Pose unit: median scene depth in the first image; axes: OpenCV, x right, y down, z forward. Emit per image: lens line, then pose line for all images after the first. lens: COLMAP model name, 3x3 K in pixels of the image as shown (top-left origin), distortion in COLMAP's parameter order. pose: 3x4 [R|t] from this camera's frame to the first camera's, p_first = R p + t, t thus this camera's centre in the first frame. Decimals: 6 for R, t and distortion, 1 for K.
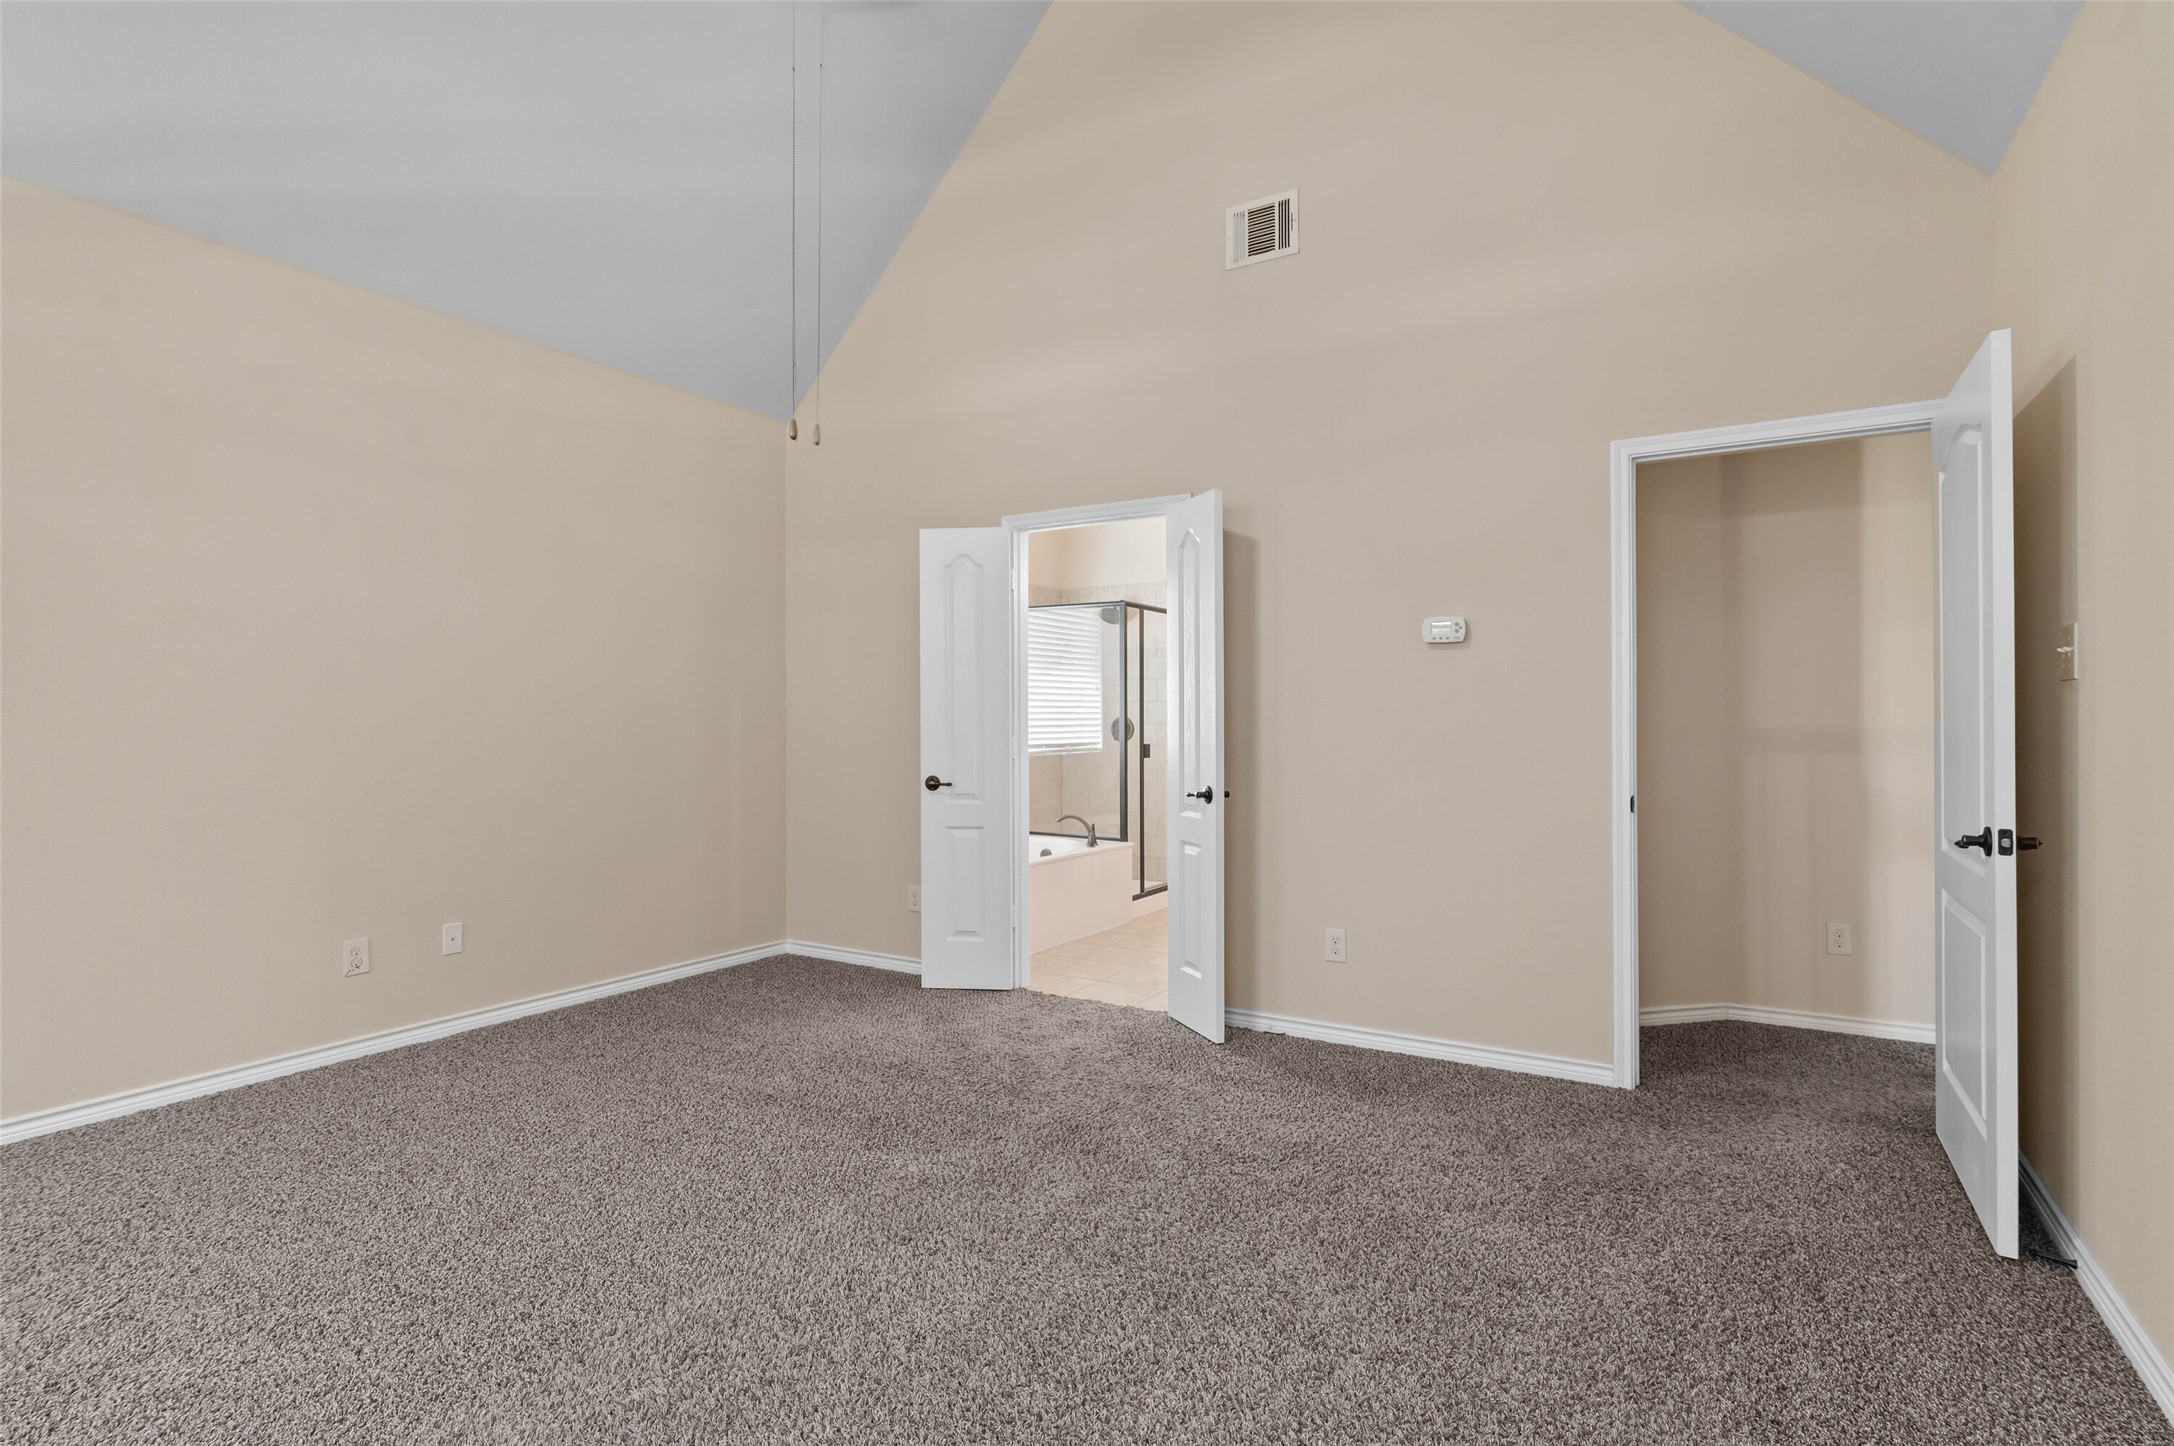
lens RADIAL K [[1048.3, 0, 1086.6], [0, 1048.3, 731.0], [0, 0, 1]] dist [-0.003036, 0.000110]
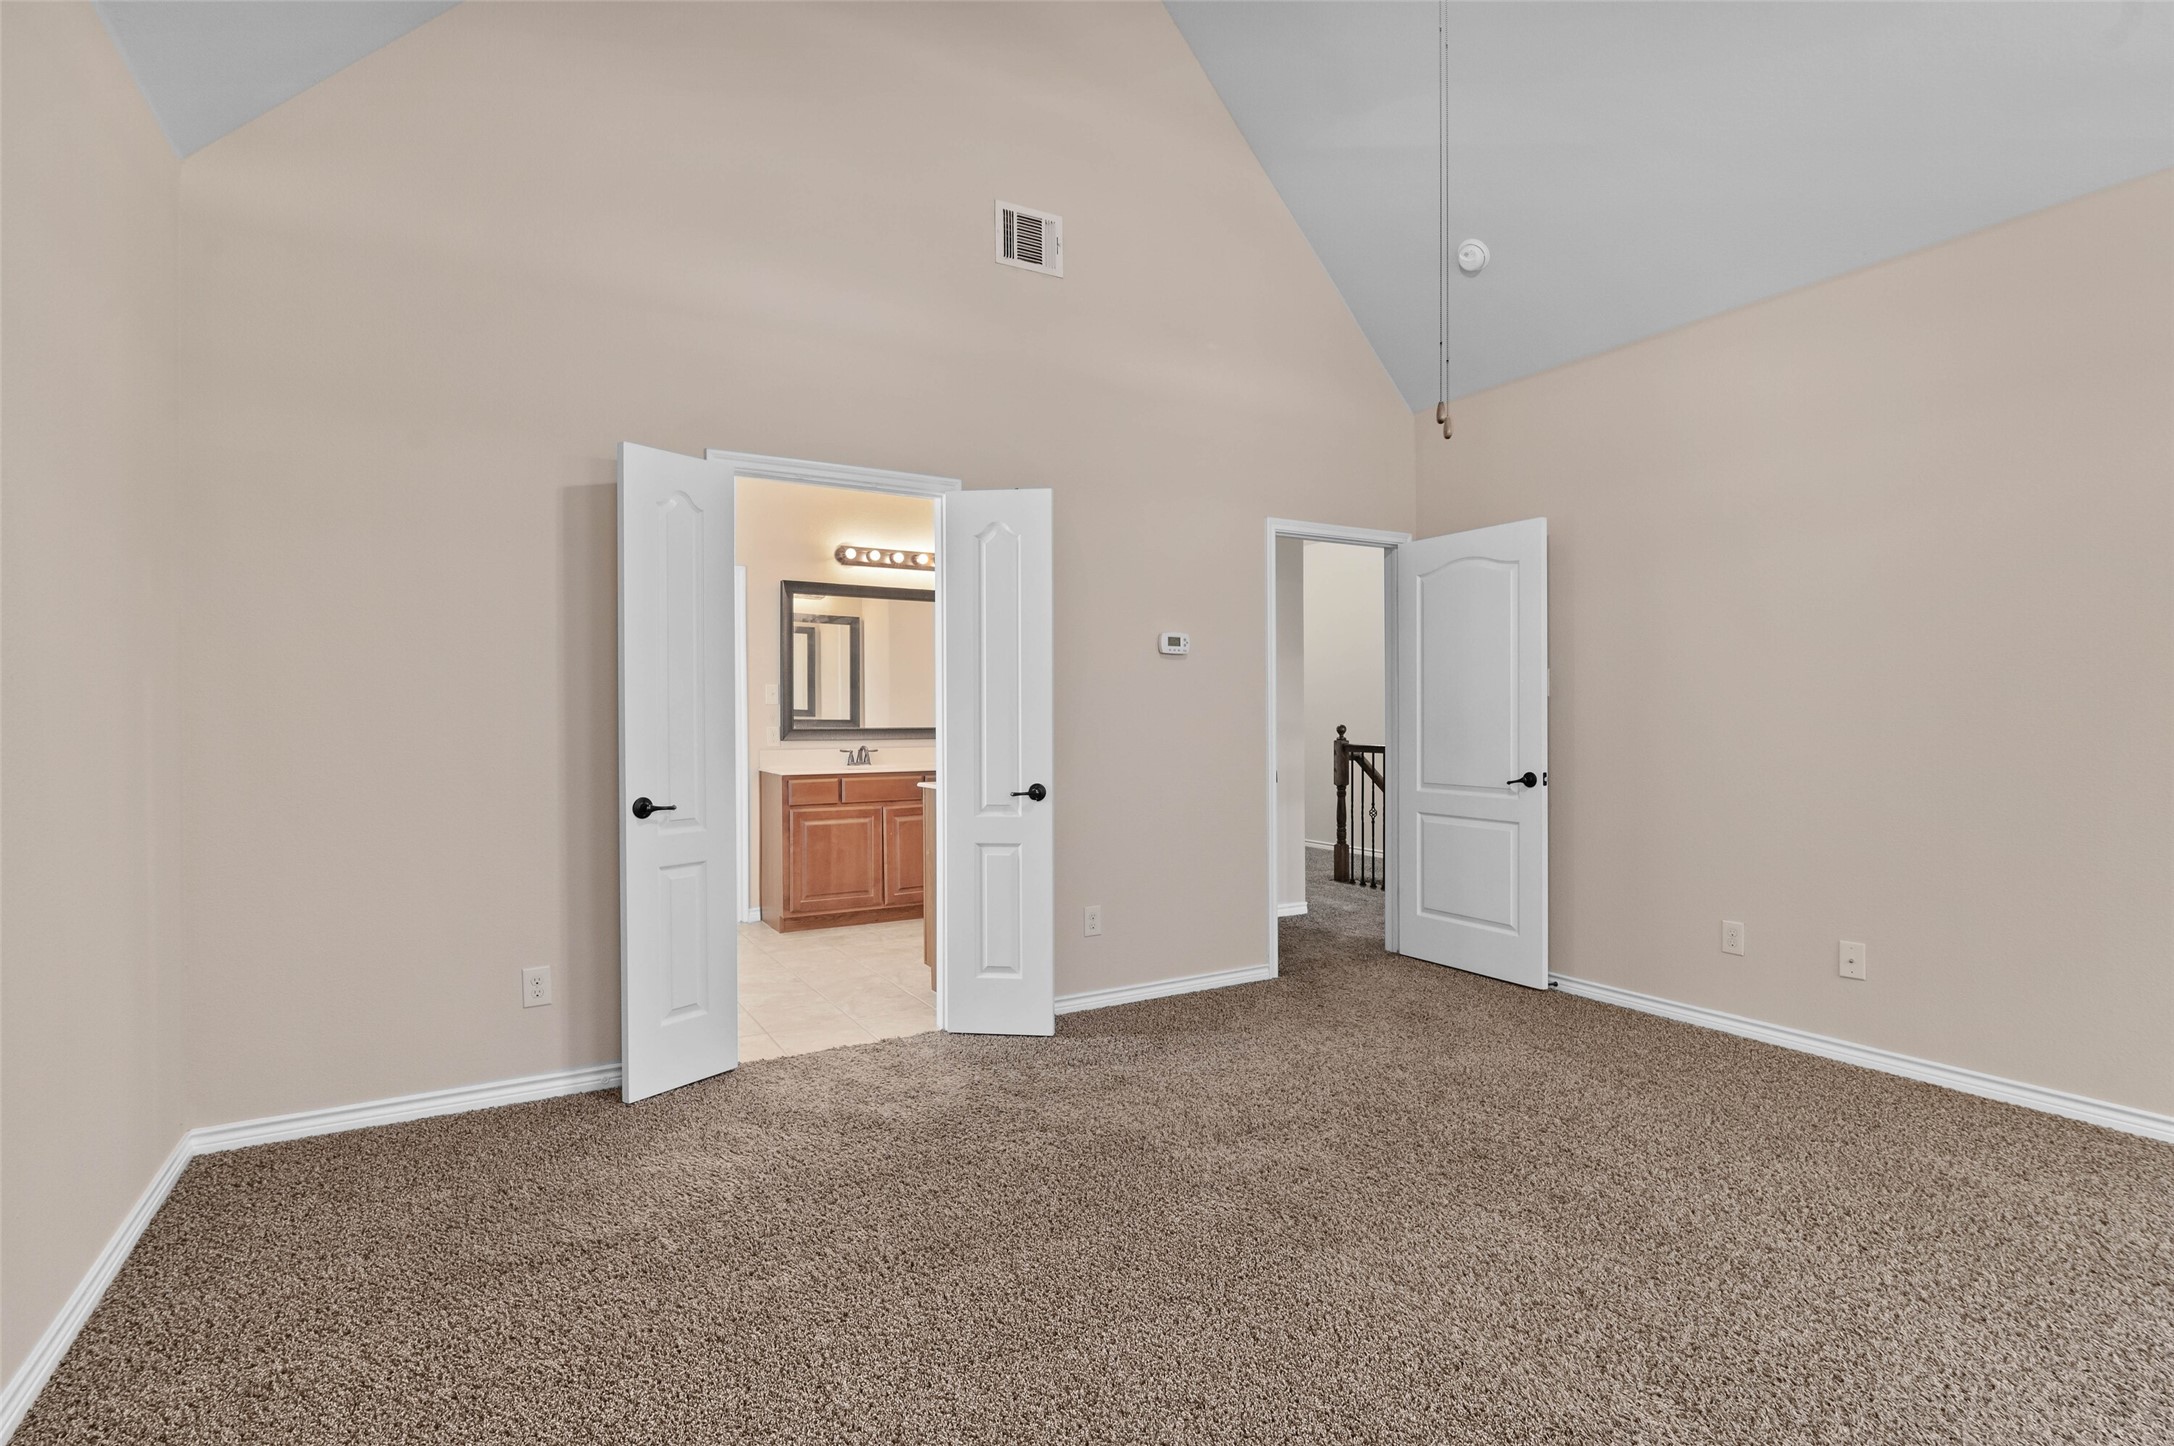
lens RADIAL K [[1048.3, 0, 1086.6], [0, 1048.3, 731.0], [0, 0, 1]] dist [-0.003036, 0.000110]
pose [[0.476124, -0.013993, 0.879267, -0.696487], [0.007913, 0.999901, 0.011628, -0.008652], [-0.879343, 0.001422, 0.476188, 0.451453]]
